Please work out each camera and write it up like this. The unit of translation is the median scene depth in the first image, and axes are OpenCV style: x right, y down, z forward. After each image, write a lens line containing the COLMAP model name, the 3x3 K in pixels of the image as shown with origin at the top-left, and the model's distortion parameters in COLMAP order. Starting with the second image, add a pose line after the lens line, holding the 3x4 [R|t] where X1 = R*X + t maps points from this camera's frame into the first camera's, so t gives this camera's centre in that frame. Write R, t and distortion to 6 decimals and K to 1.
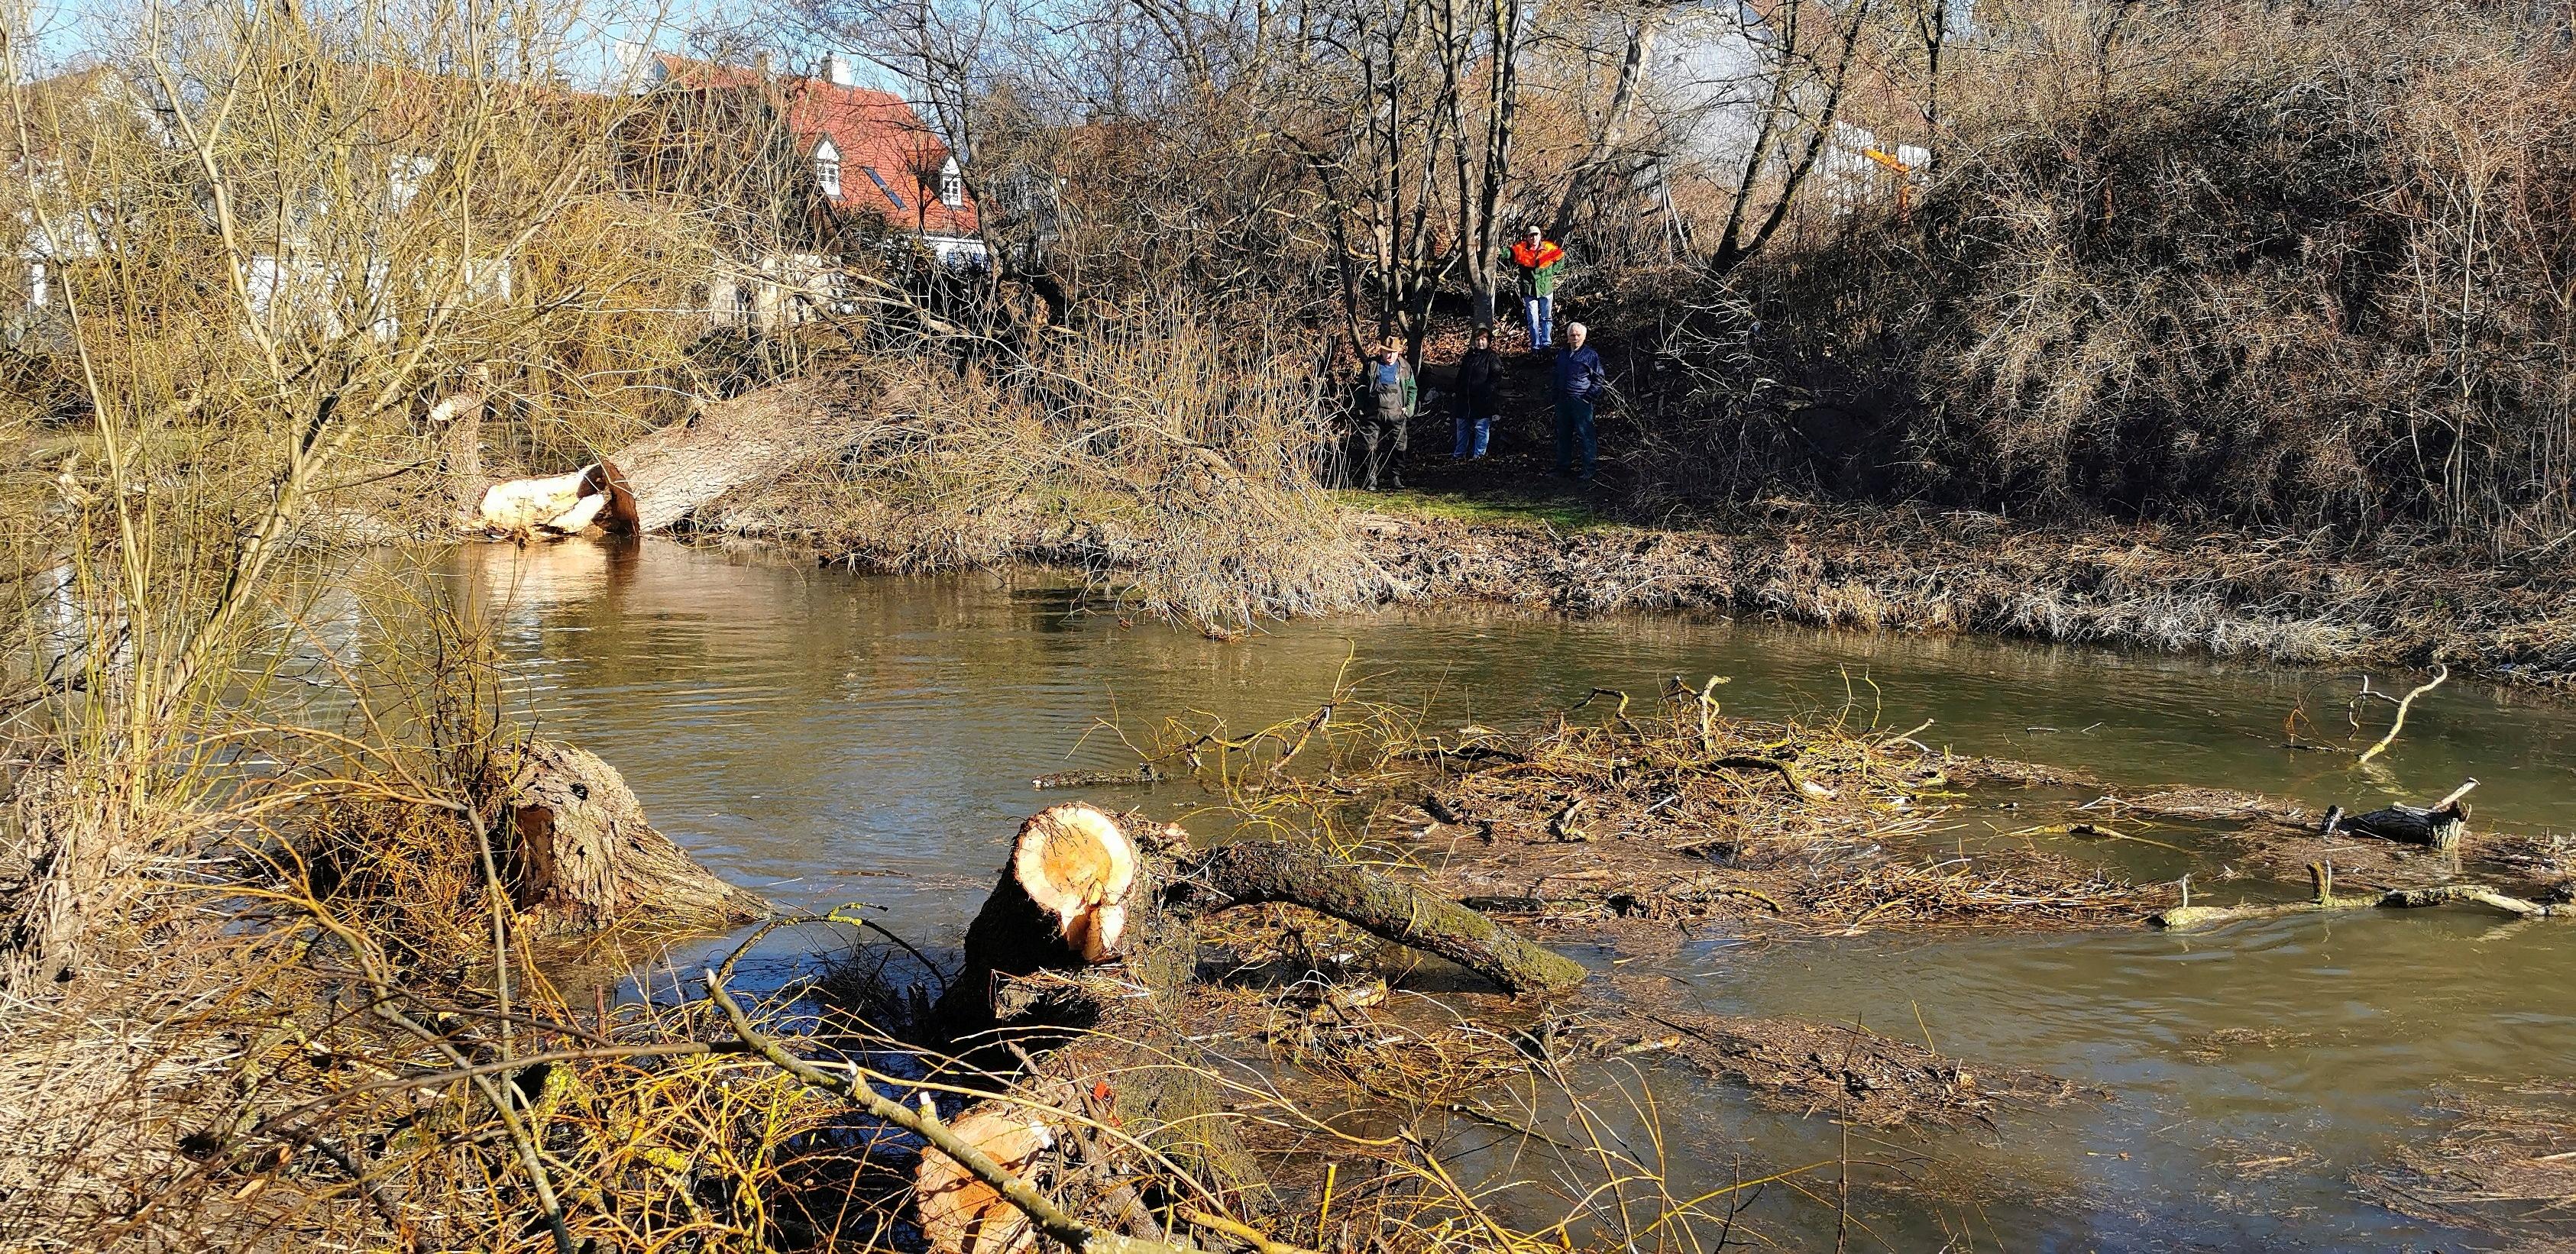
lens RADIAL K [[2148.2, 0, 1185.5], [0, 2148.2, 556.0], [0, 0, 1]] dist [0.091553, -0.167057]
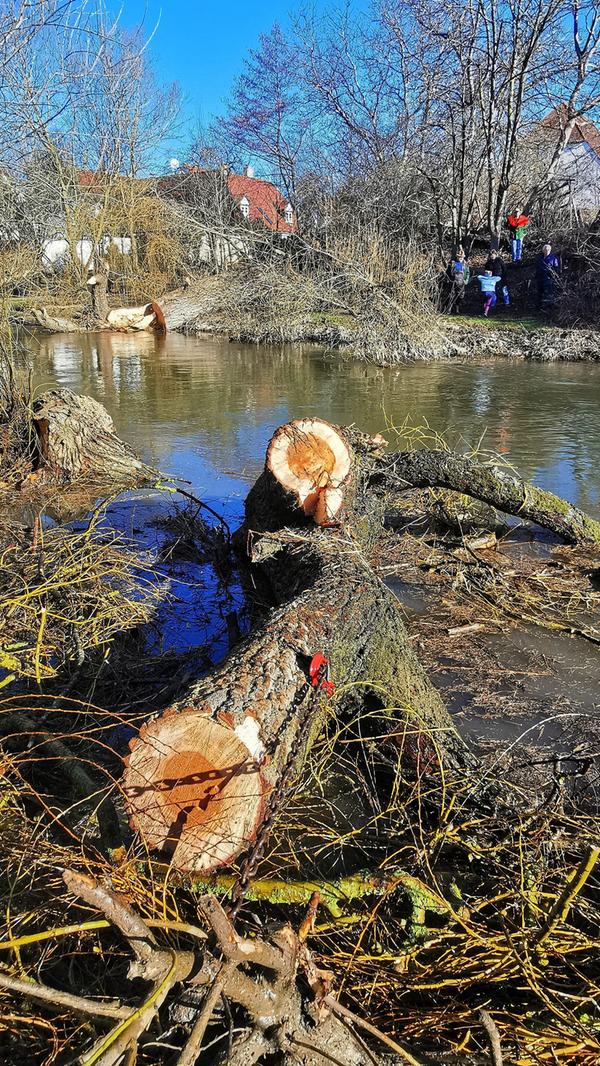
lens RADIAL K [[700.0, 0, 294.0], [0, 700.0, 499.5], [0, 0, 1]] dist [-0.011294, -0.002674]
pose [[0.994663, 0.041068, -0.094657, -0.005294], [-0.021341, 0.979424, 0.200682, 0.024643], [0.100951, -0.197590, 0.975073, 0.175123]]
